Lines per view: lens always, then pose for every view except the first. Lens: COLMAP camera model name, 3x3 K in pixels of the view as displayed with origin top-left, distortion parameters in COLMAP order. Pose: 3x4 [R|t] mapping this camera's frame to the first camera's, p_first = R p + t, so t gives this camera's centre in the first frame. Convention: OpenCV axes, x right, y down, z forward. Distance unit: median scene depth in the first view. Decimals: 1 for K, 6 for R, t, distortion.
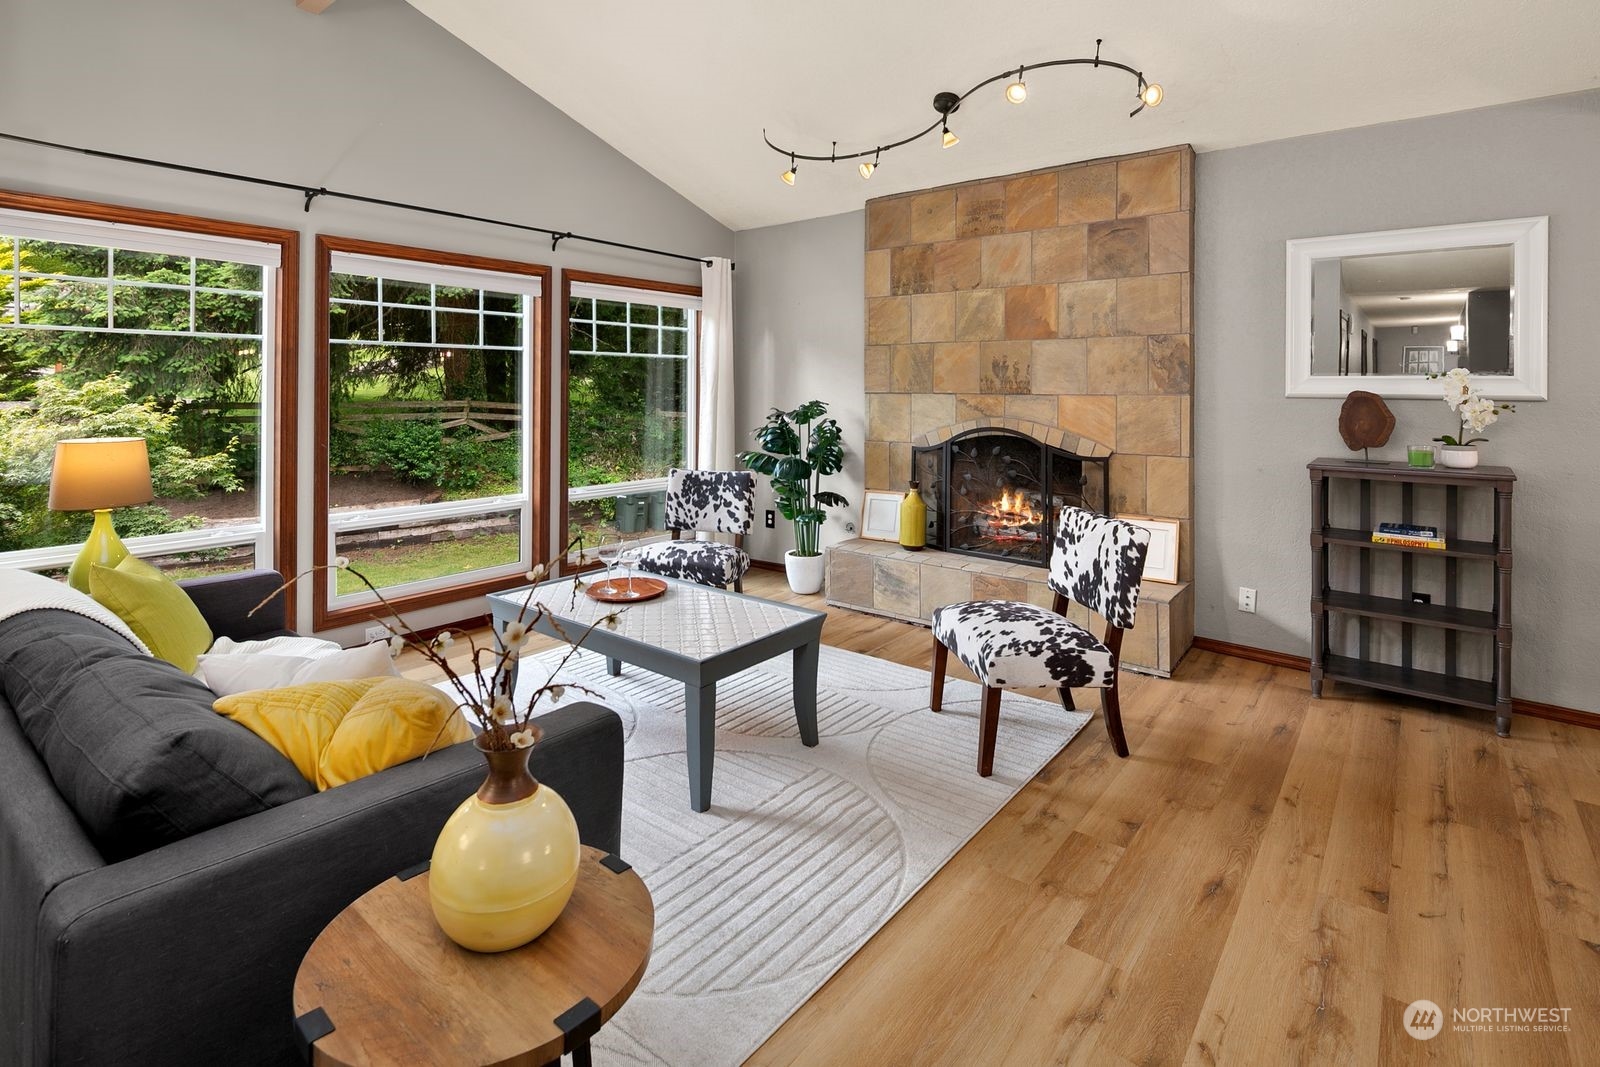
lens RADIAL K [[757.6, 0, 800.0], [0, 757.6, 533.5], [0, 0, 1]] dist [-0.001533, -0.000381]
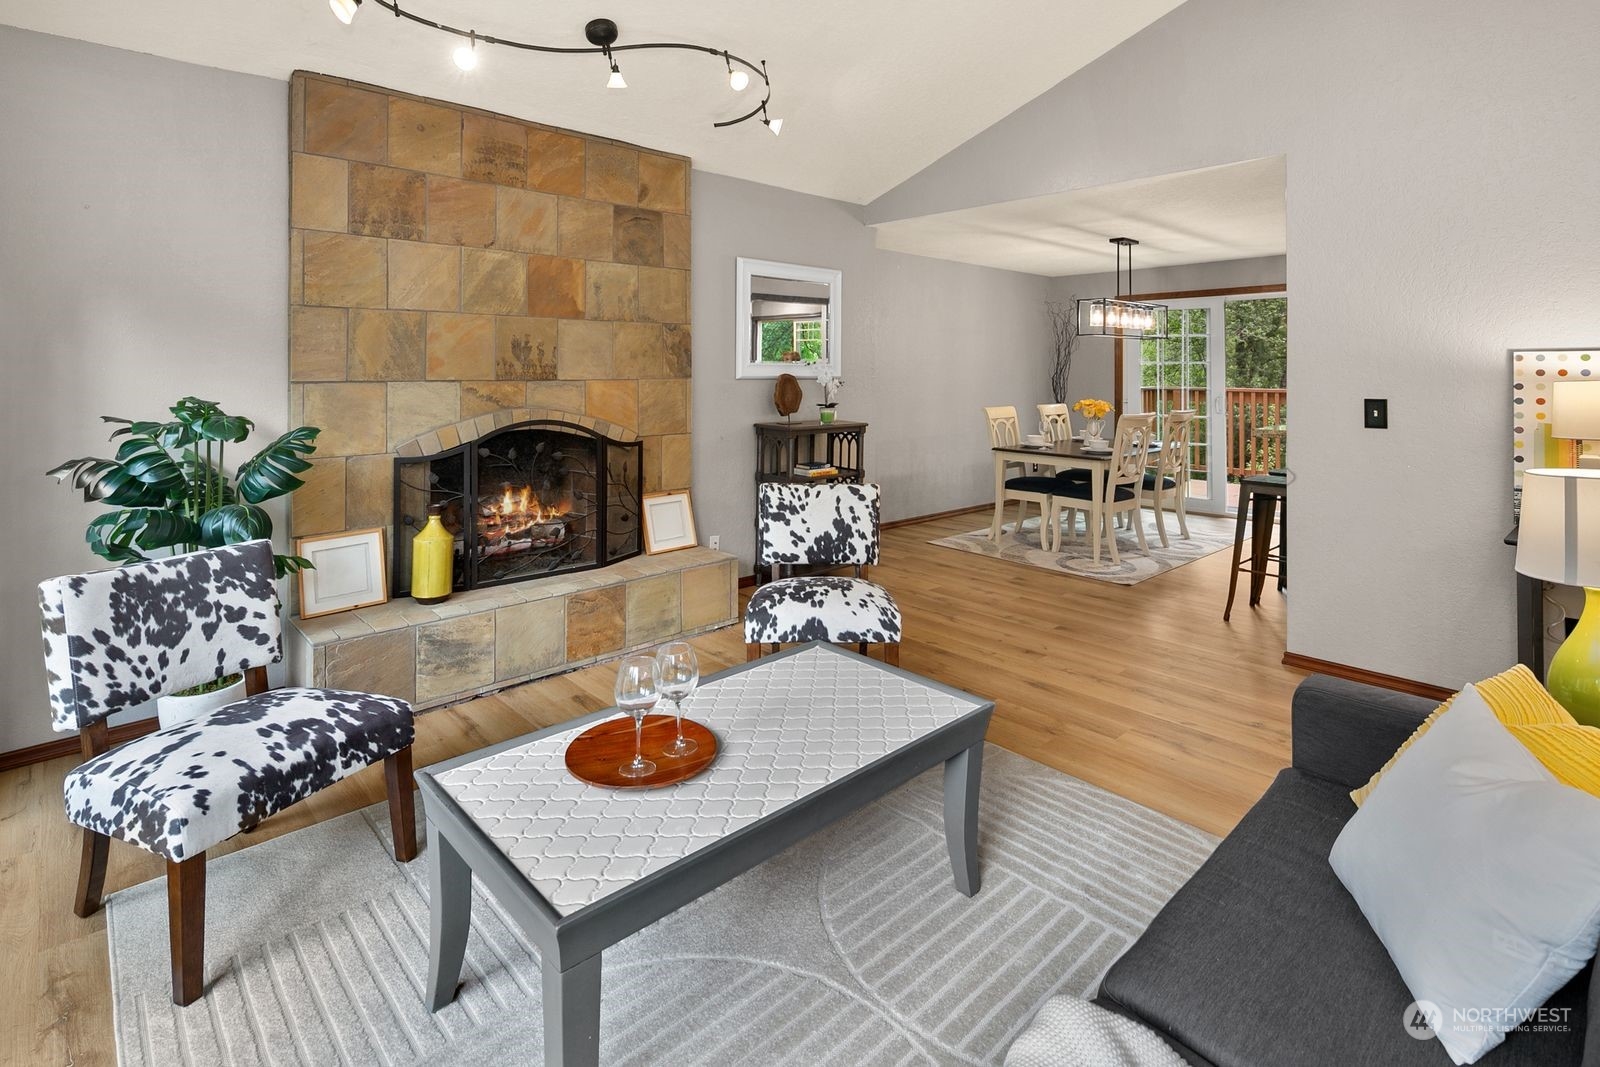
lens RADIAL K [[785.7, 0, 804.1], [0, 785.7, 490.5], [0, 0, 1]] dist [-0.003768, -0.000985]
pose [[0.143207, -0.153613, 0.977699, -0.576857], [0.185454, 0.974547, 0.125953, -0.123806], [-0.972162, 0.163281, 0.168050, 0.605990]]
